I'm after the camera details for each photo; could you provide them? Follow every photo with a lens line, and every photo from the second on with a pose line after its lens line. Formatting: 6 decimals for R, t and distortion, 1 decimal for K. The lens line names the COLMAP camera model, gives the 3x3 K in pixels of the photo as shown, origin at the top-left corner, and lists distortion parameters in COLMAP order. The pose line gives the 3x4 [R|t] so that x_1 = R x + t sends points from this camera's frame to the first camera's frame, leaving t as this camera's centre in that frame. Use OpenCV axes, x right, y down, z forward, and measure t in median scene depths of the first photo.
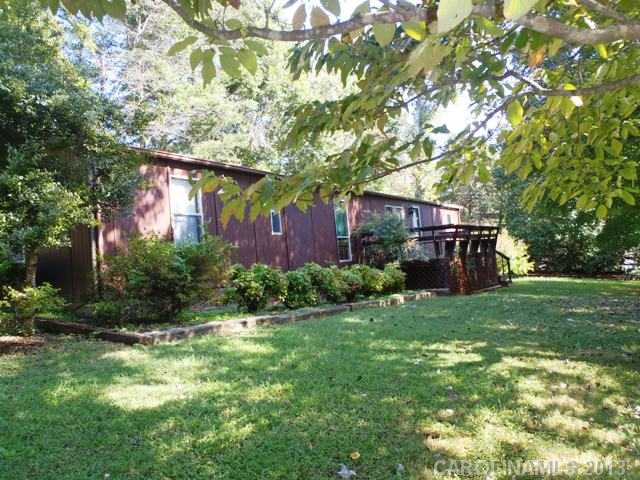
lens RADIAL K [[541.9, 0, 320.5], [0, 541.9, 236.5], [0, 0, 1]] dist [-0.057699, 0.039298]
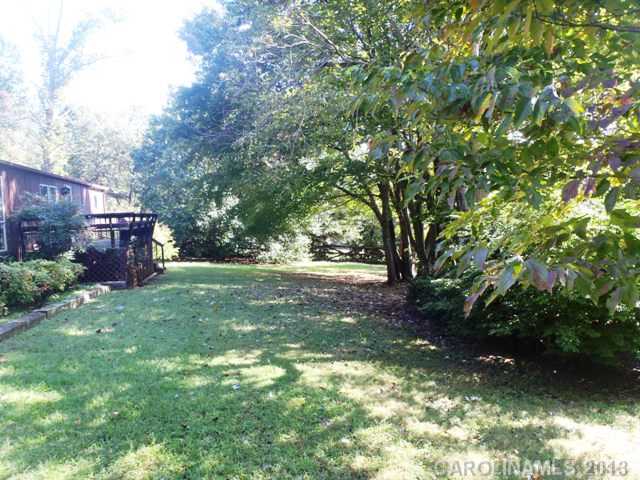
lens RADIAL K [[541.9, 0, 323.4], [0, 541.9, 236.8], [0, 0, 1]] dist [-0.057699, 0.039298]
pose [[0.750765, 0.016932, 0.660353, -0.124008], [-0.045172, 0.998647, 0.025751, -0.019635], [-0.659023, -0.049162, 0.750514, 0.083496]]
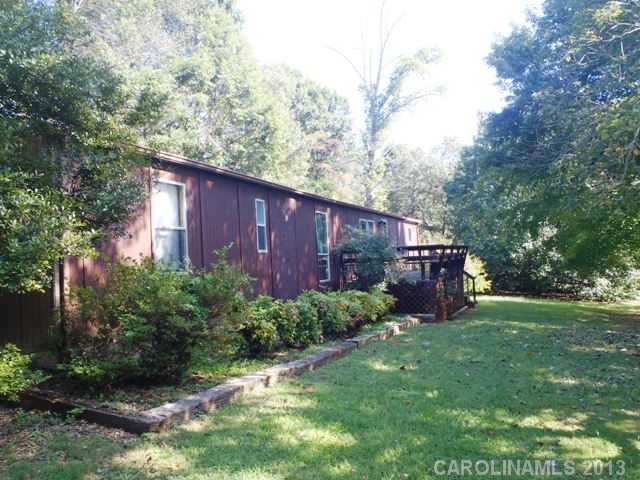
lens RADIAL K [[541.9, 0, 328.2], [0, 541.9, 235.8], [0, 0, 1]] dist [-0.057699, 0.039298]
pose [[0.986194, 0.039888, 0.160719, -0.097938], [-0.038733, 0.999196, -0.010318, -0.020782], [-0.161001, 0.003951, 0.986946, 0.123940]]
